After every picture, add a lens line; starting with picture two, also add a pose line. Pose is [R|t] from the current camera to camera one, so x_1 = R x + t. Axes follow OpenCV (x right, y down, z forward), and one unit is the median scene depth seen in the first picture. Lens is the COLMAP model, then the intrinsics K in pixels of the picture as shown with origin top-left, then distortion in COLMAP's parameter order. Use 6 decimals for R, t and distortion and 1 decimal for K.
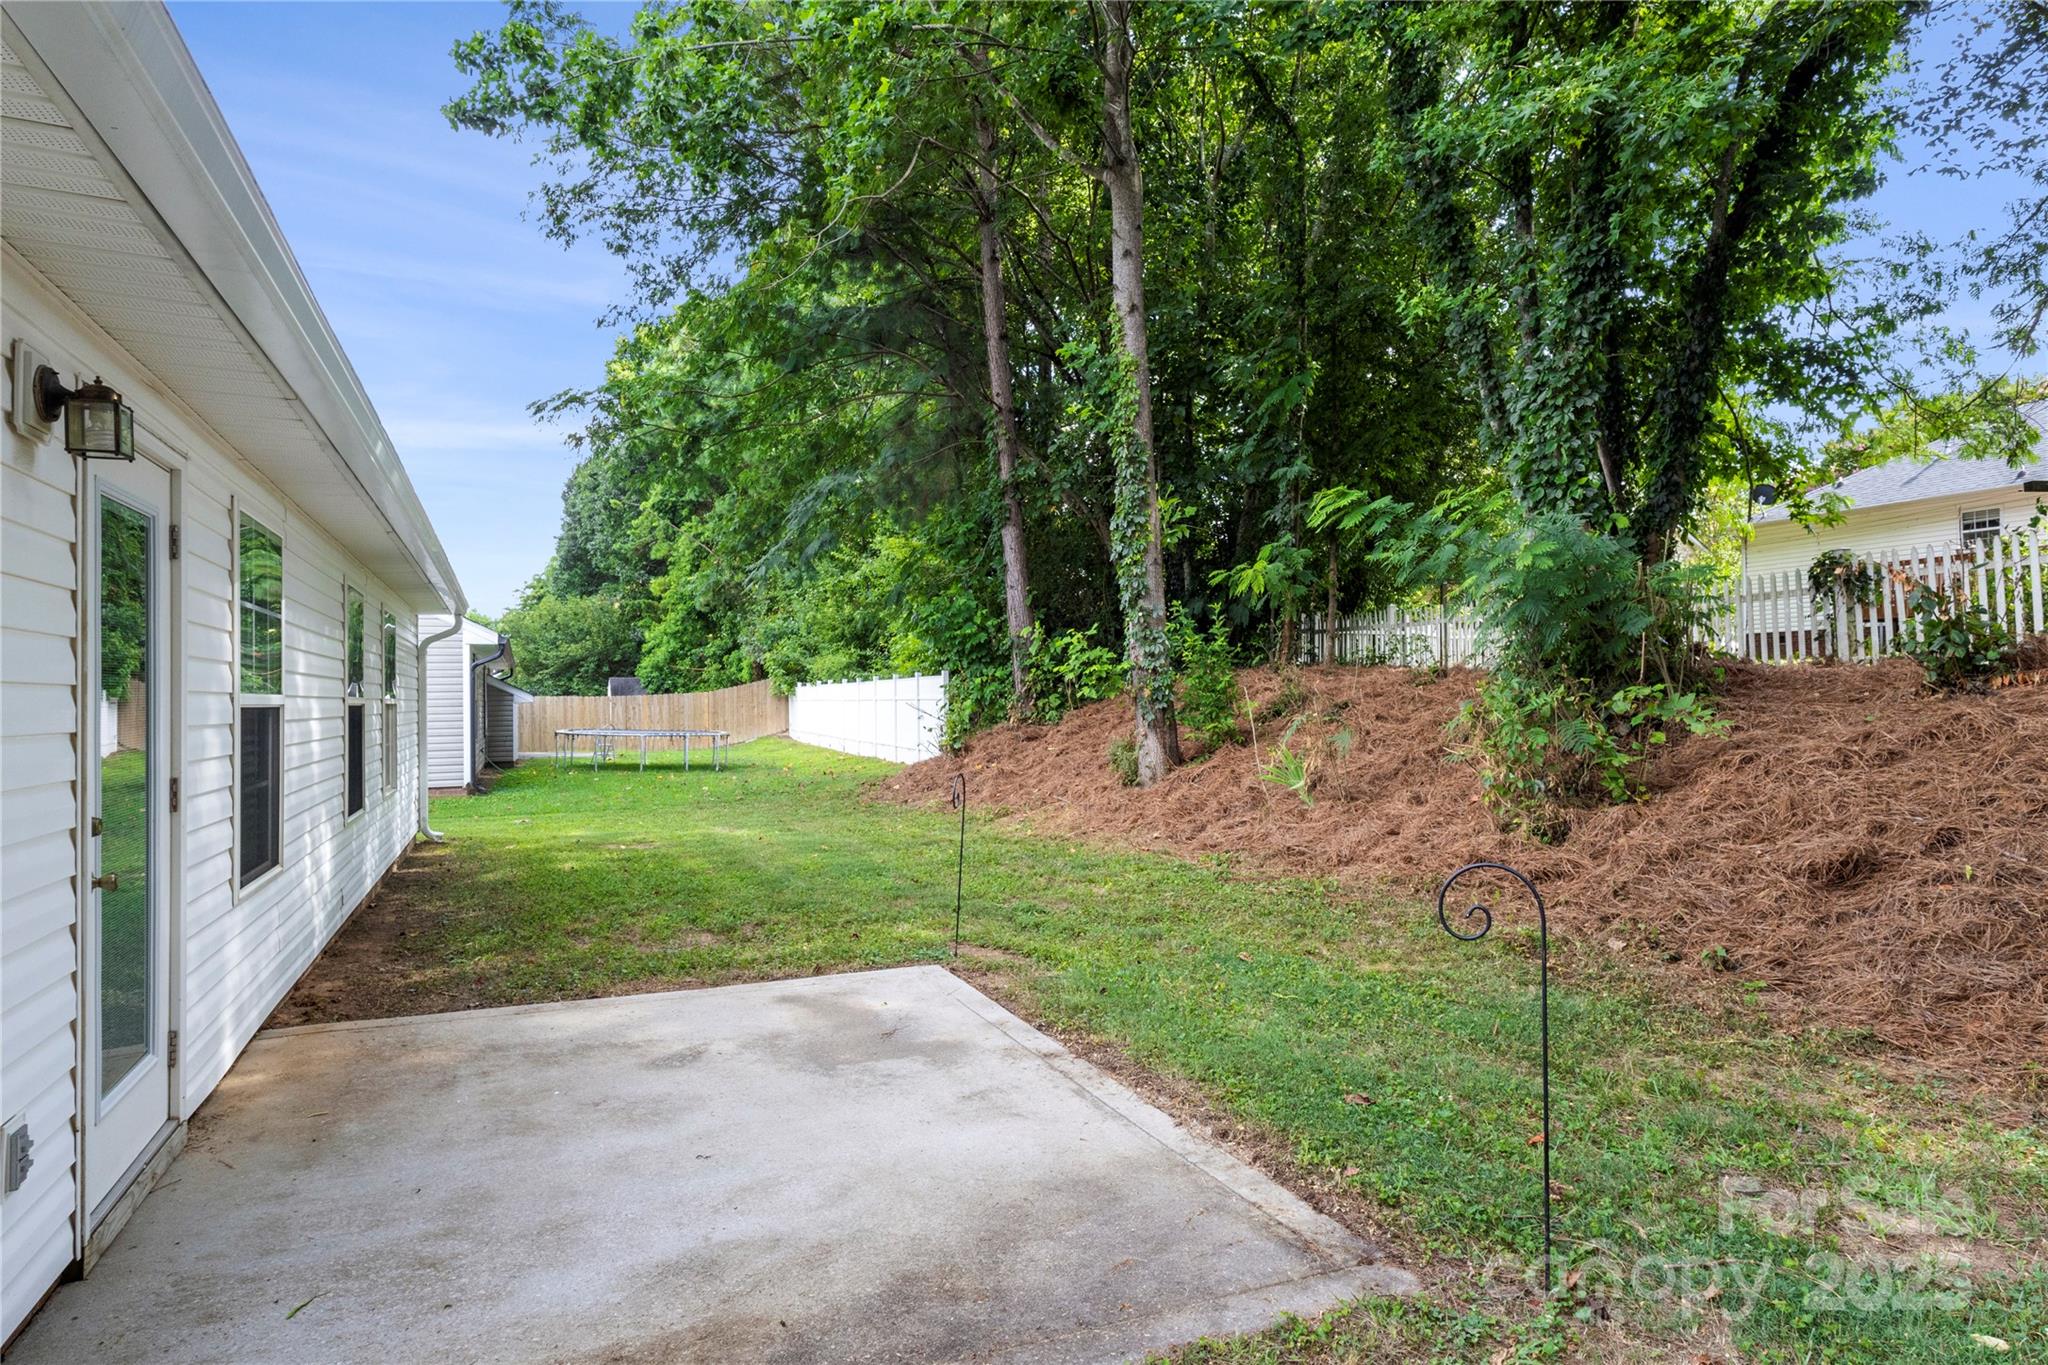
lens RADIAL K [[1162.2, 0, 1034.1], [0, 1162.2, 683.4], [0, 0, 1]] dist [0.005337, 0.001127]
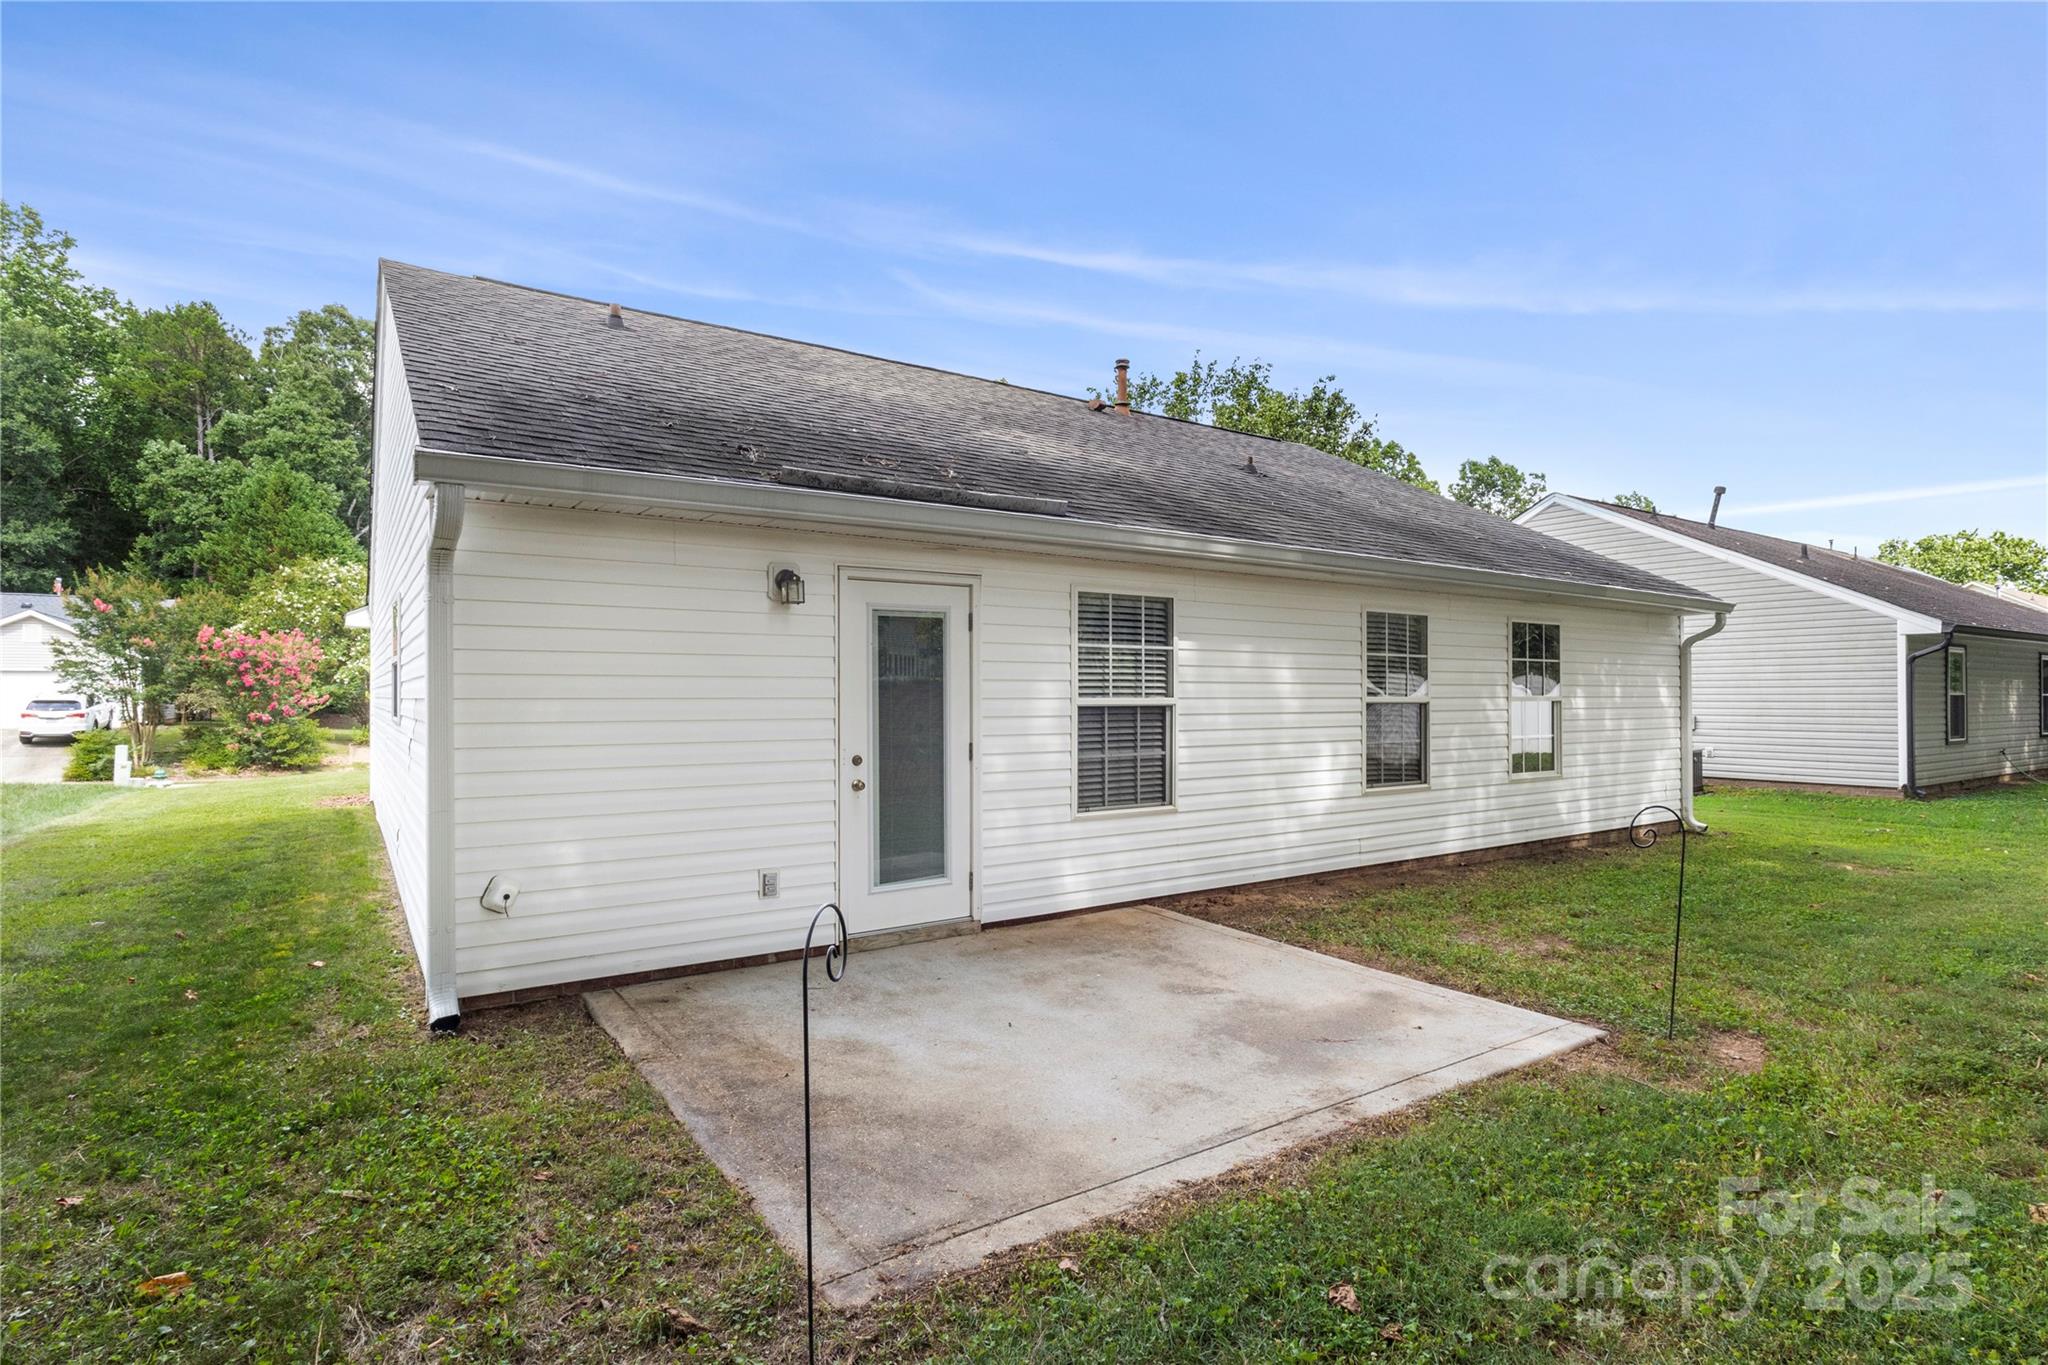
lens RADIAL K [[1045.9, 0, 1031.2], [0, 1045.9, 686.8], [0, 0, 1]] dist [0.014231, -0.000024]
pose [[0.167098, 0.005482, -0.985925, 0.915602], [0.009920, 0.999925, 0.007242, -0.021545], [0.985890, -0.010991, 0.167031, 0.739197]]
